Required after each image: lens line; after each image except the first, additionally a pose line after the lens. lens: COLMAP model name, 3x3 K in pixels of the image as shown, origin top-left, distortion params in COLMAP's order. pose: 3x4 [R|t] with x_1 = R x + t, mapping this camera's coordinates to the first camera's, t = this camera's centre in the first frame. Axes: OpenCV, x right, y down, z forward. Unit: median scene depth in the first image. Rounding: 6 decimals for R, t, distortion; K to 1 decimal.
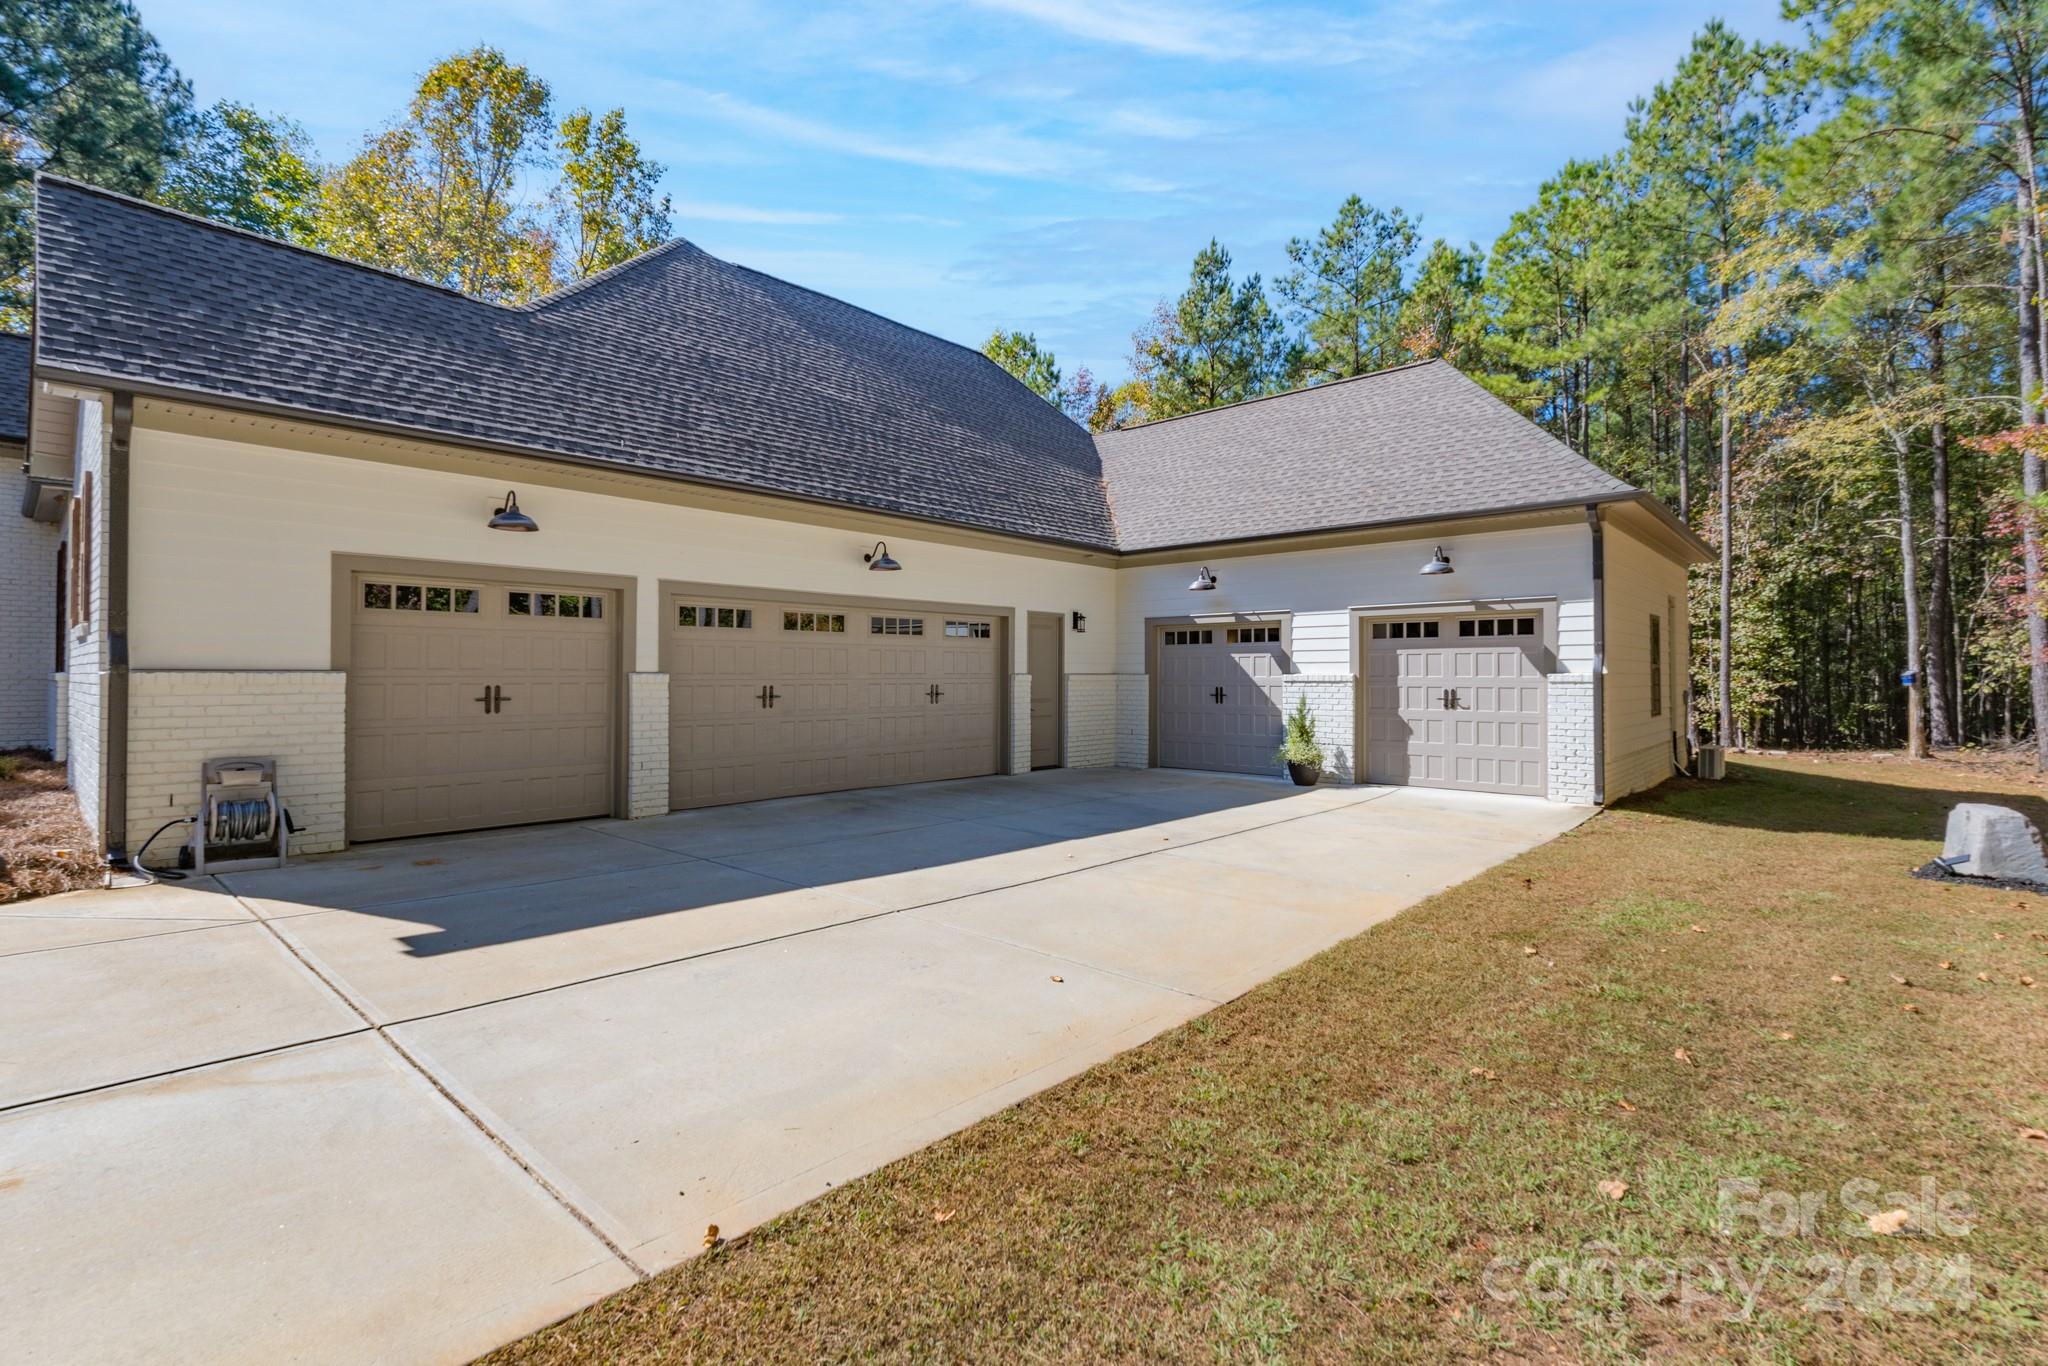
lens RADIAL K [[953.9, 0, 1024.0], [0, 953.9, 683.0], [0, 0, 1]] dist [-0.016132, -0.000100]
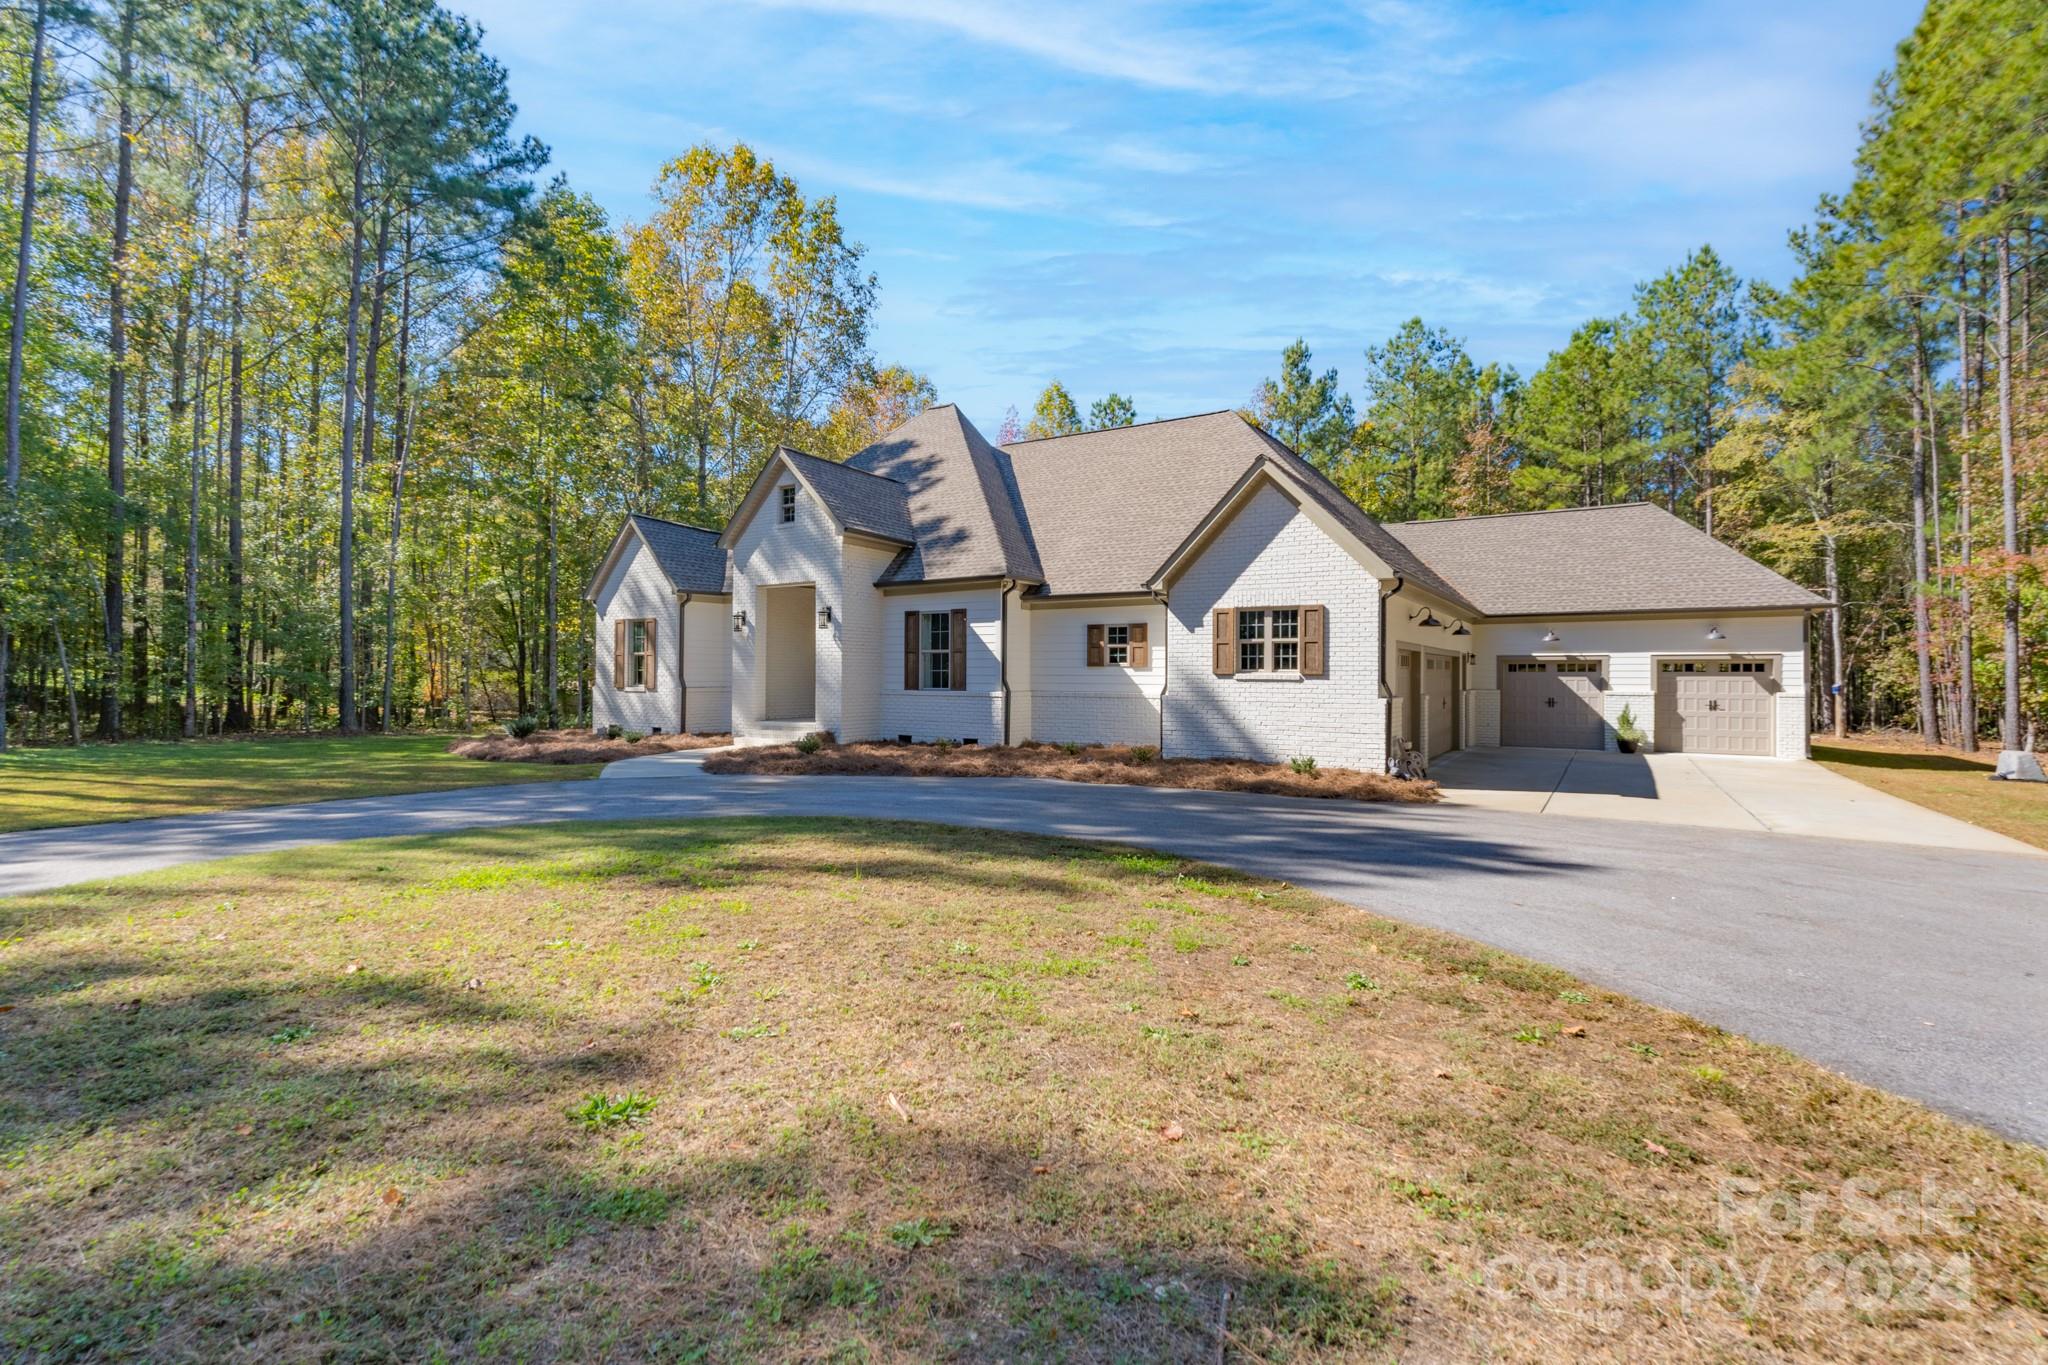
lens RADIAL K [[953.9, 0, 1024.0], [0, 953.9, 682.5], [0, 0, 1]] dist [-0.016132, -0.000100]
pose [[0.984967, 0.000799, 0.172744, -0.997995], [-0.001219, 0.999997, 0.002323, -0.025421], [-0.172741, -0.002499, 0.984964, -0.489559]]
